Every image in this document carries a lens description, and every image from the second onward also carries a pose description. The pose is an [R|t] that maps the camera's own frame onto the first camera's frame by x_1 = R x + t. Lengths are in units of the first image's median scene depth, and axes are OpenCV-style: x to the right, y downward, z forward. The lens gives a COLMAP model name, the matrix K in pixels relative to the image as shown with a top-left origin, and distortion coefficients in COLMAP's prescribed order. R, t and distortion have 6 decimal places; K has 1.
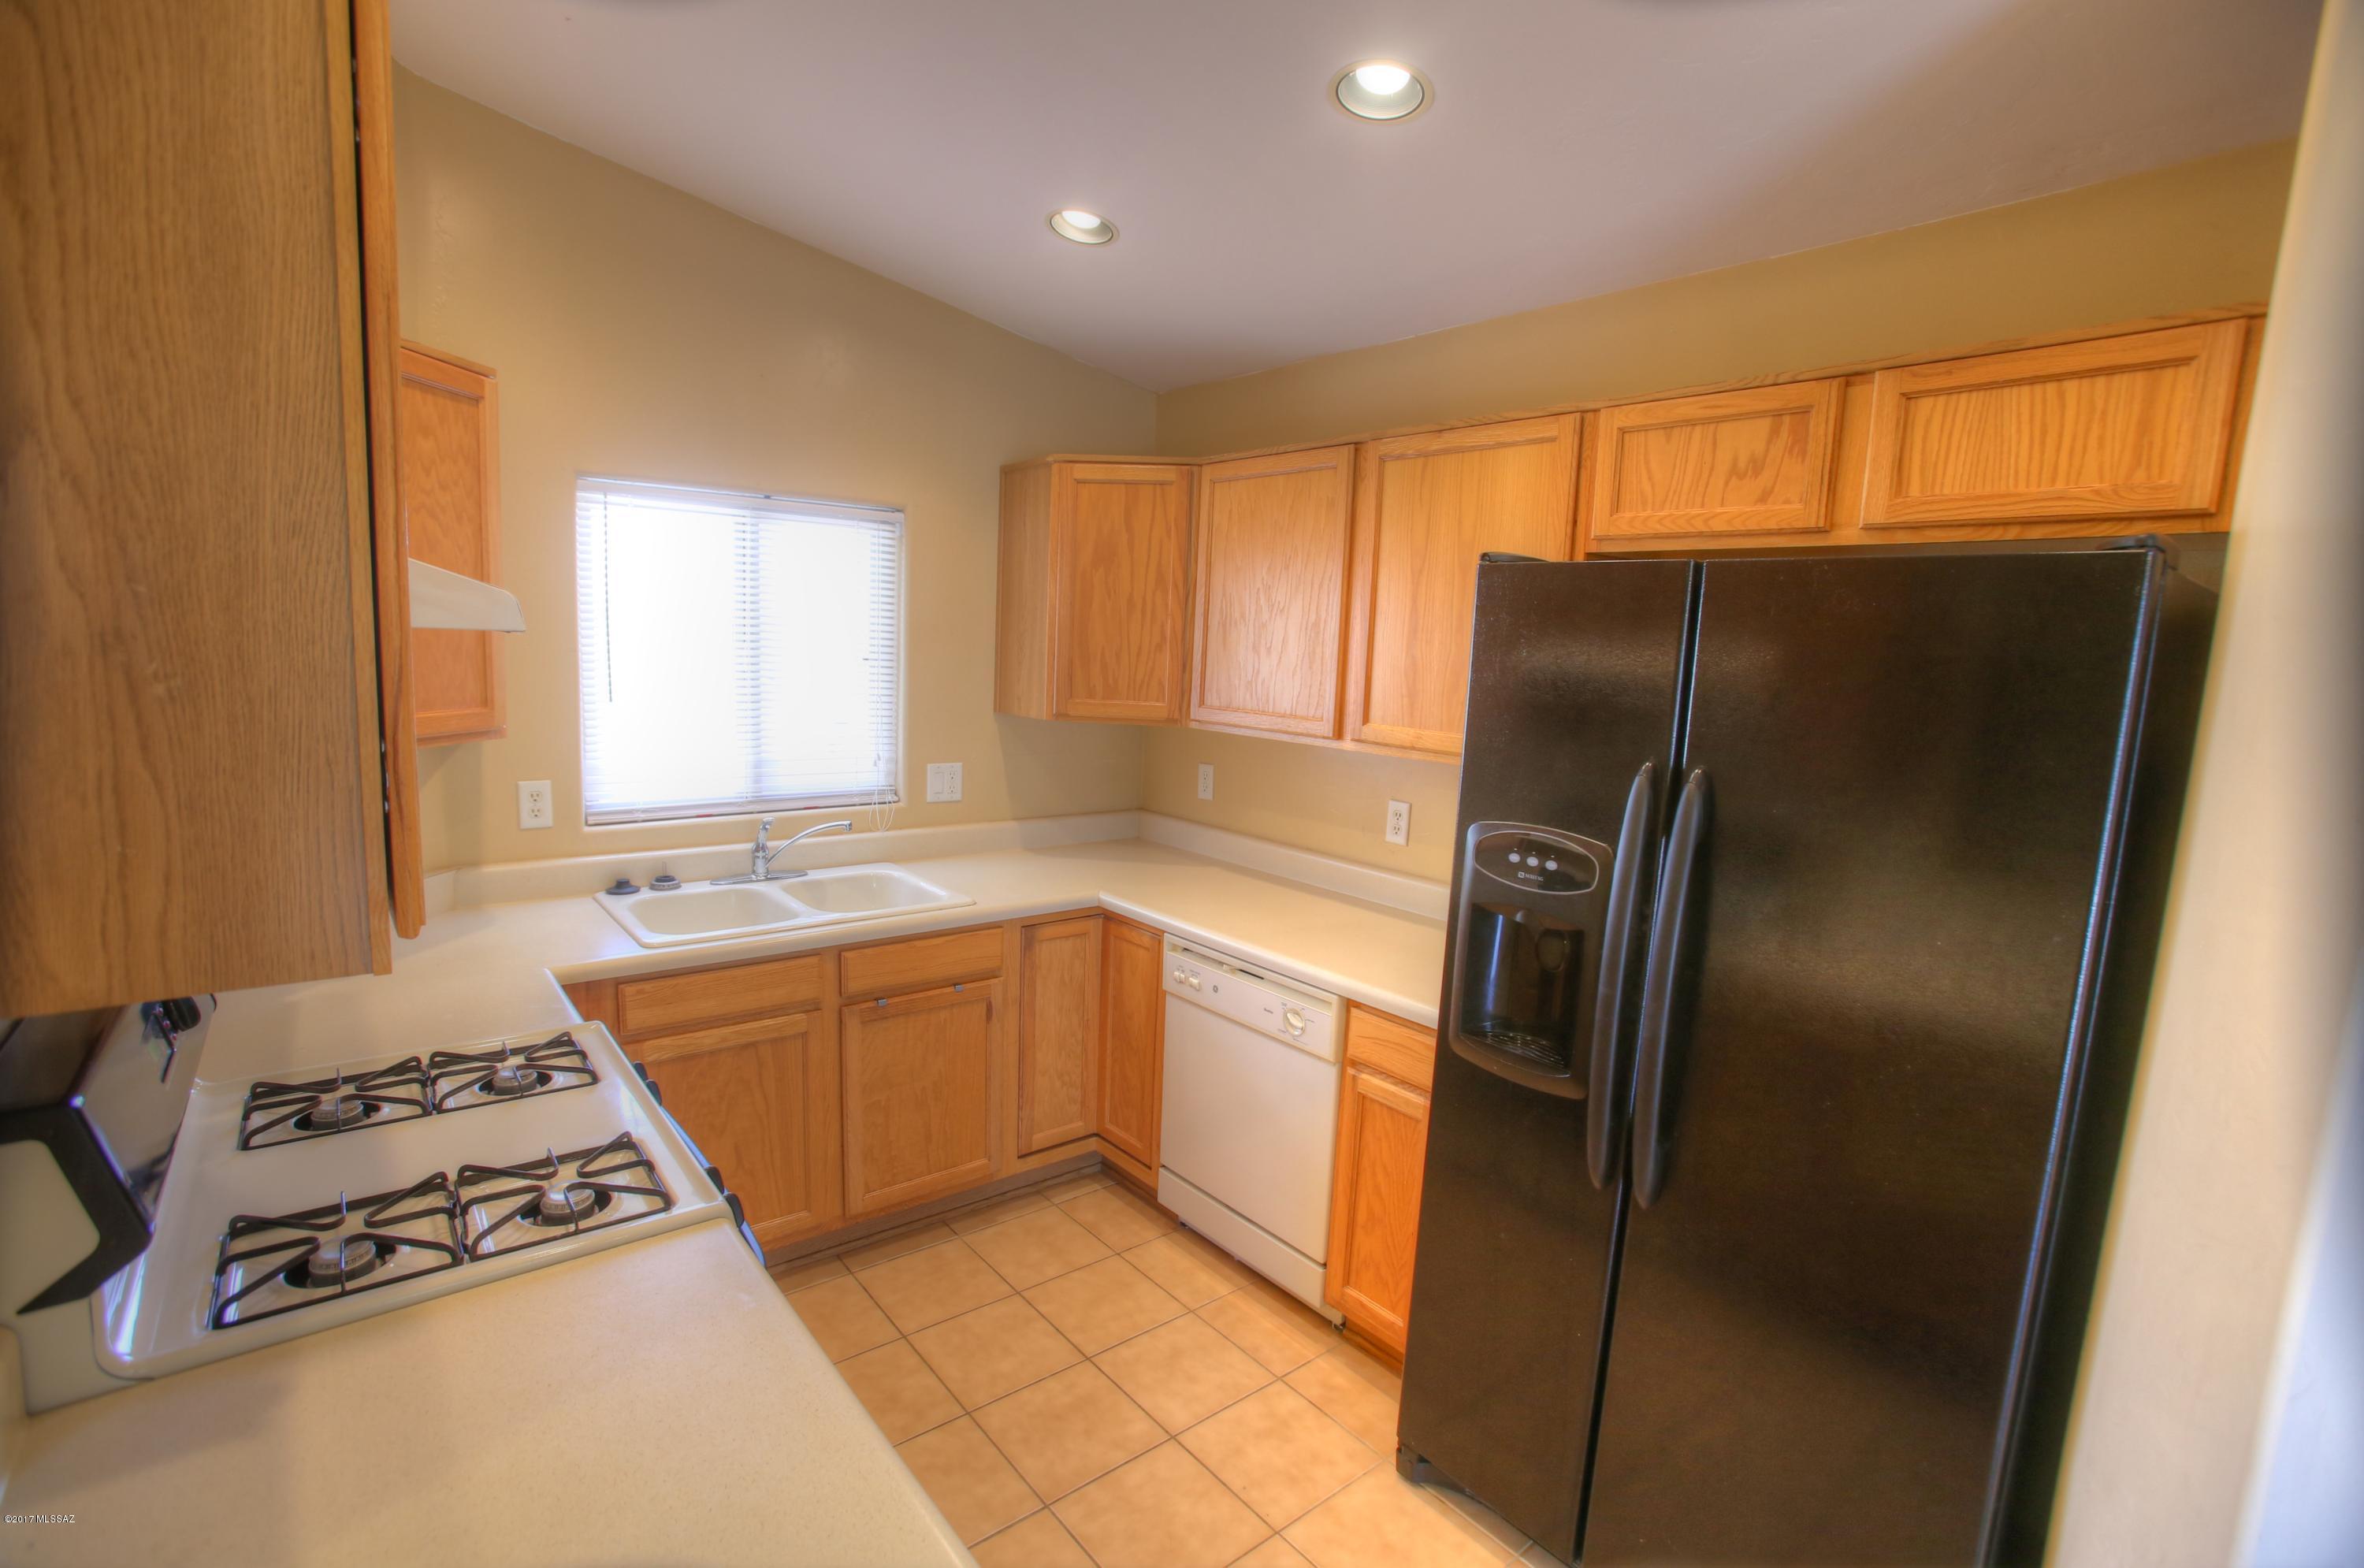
lens RADIAL K [[1084.6, 0, 1164.2], [0, 1084.6, 786.2], [0, 0, 1]] dist [-0.075947, 0.035752]
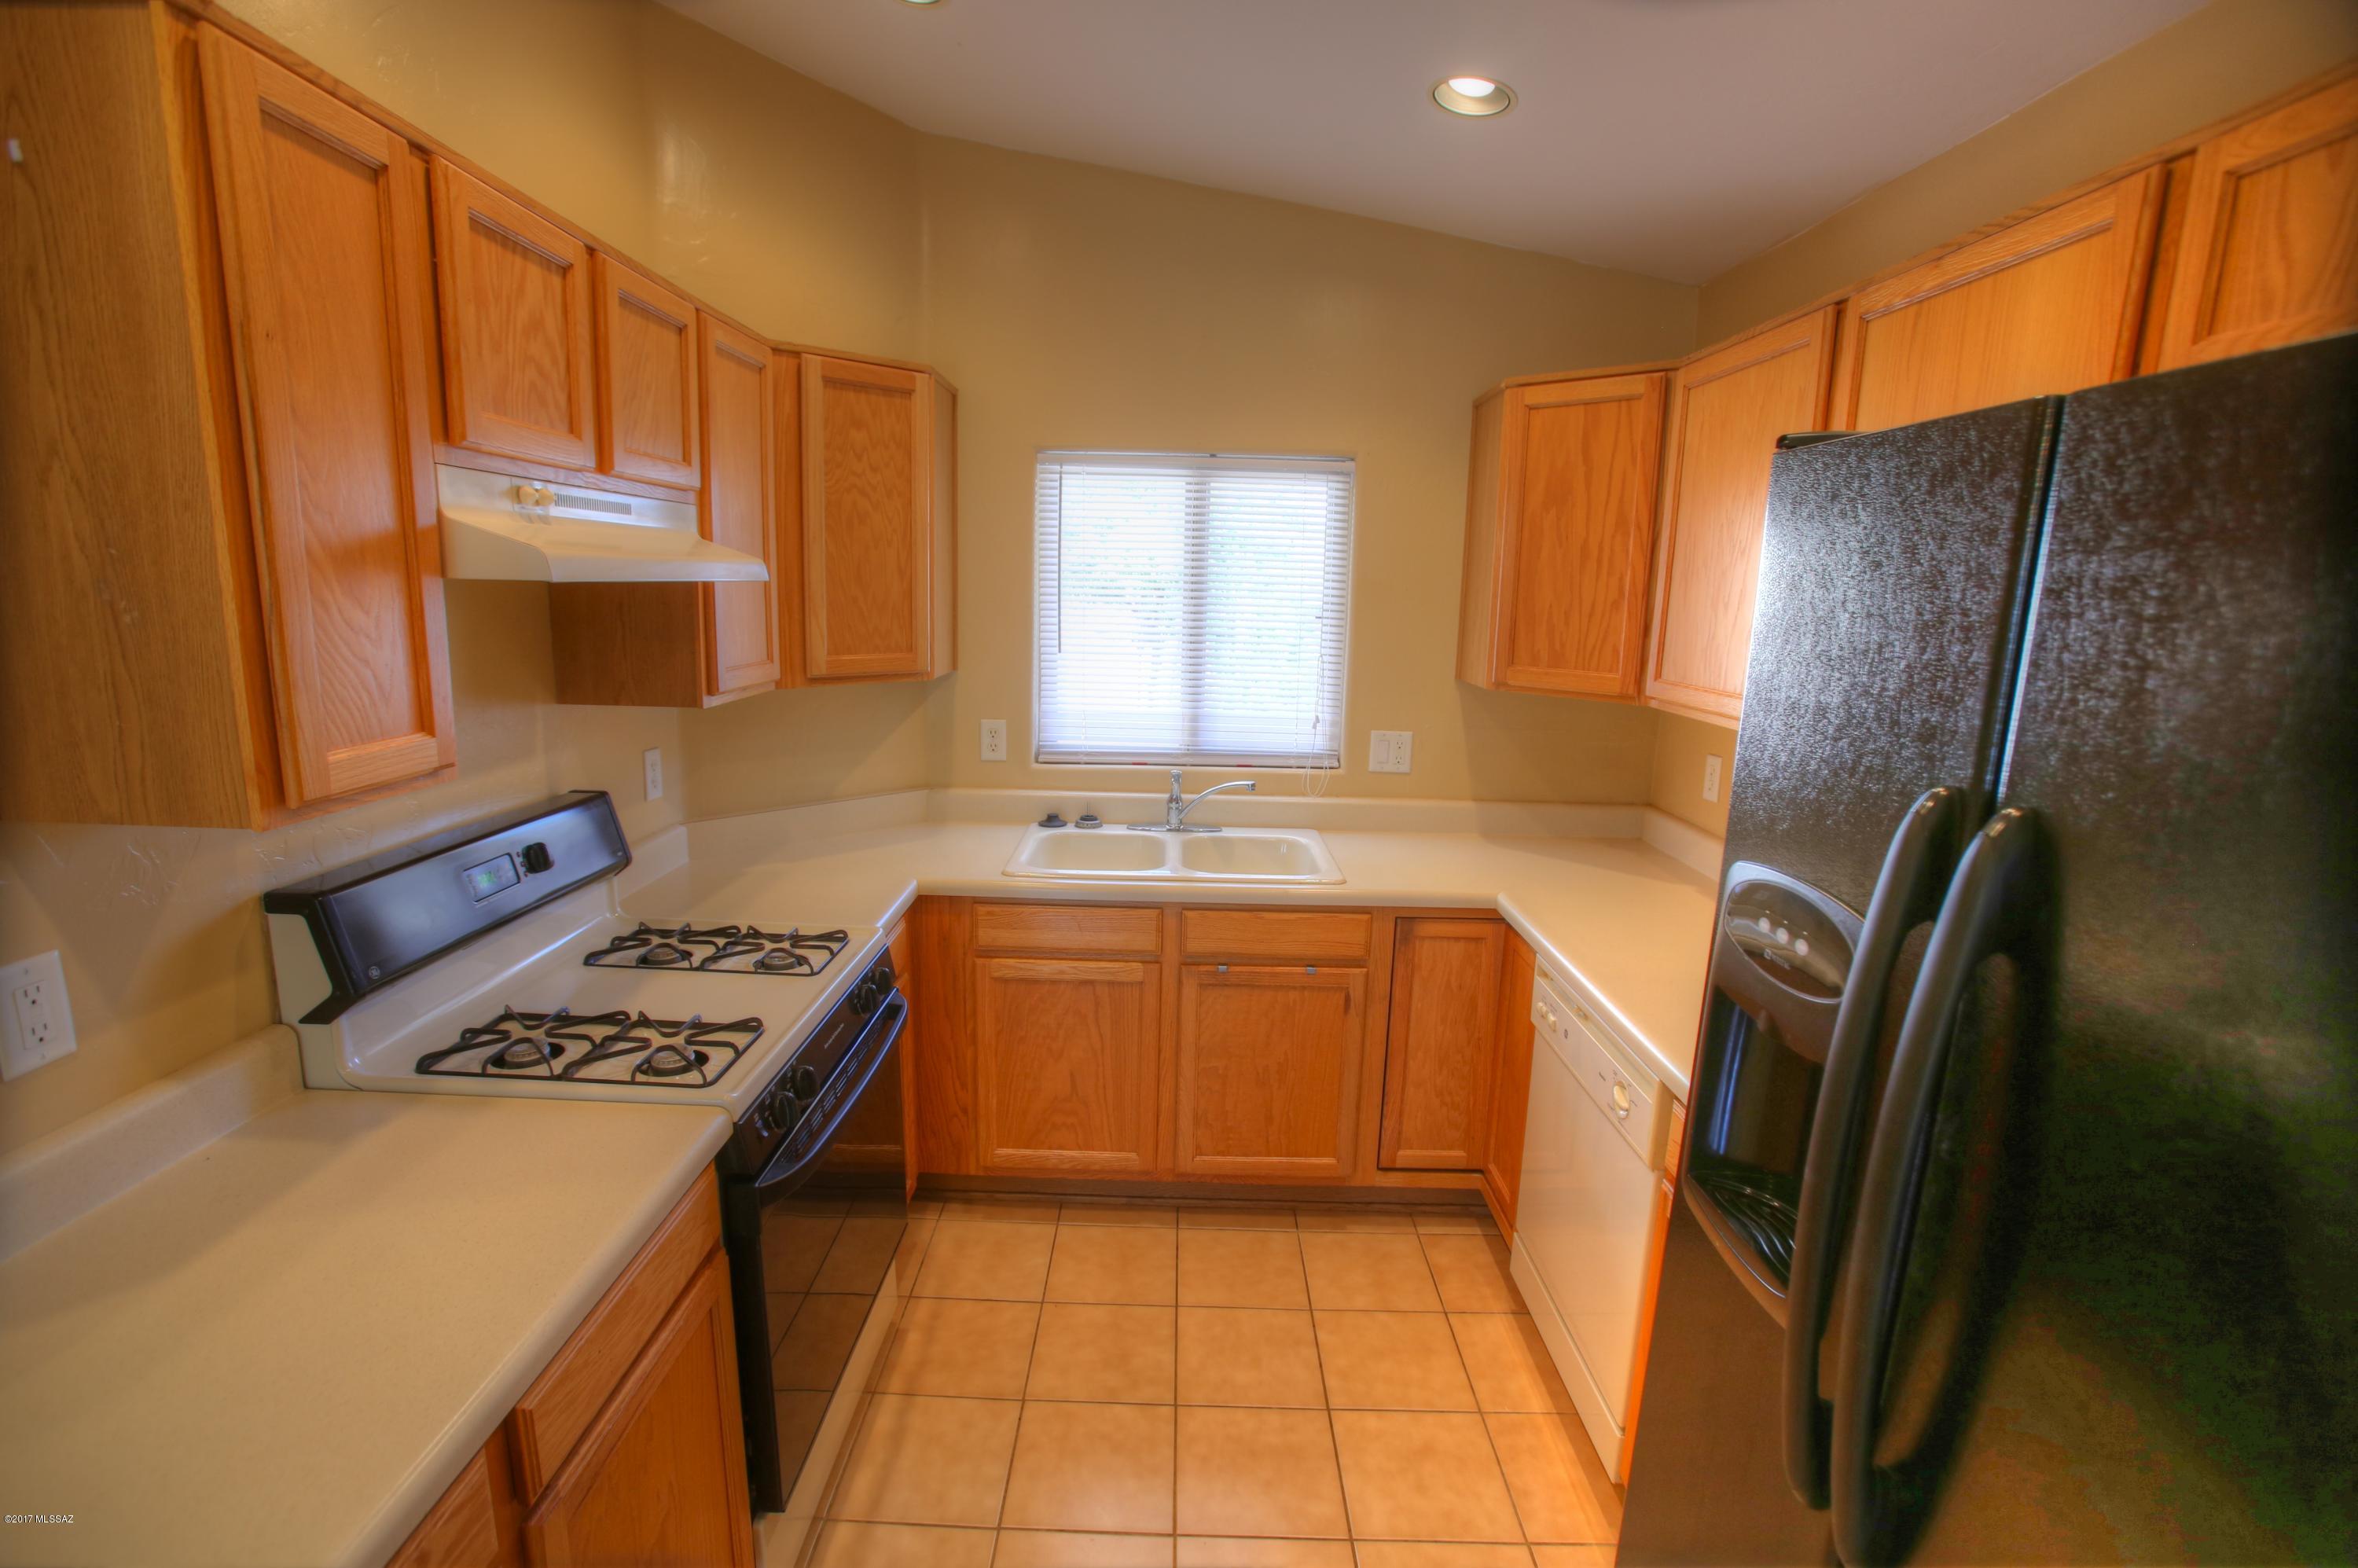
lens RADIAL K [[1078.9, 0, 1154.1], [0, 1078.9, 779.0], [0, 0, 1]] dist [-0.084278, 0.035767]
pose [[0.766875, 0.093277, -0.634982, 0.299609], [-0.079053, 0.995577, 0.050774, -0.014635], [0.636909, 0.011260, 0.770857, 0.213687]]
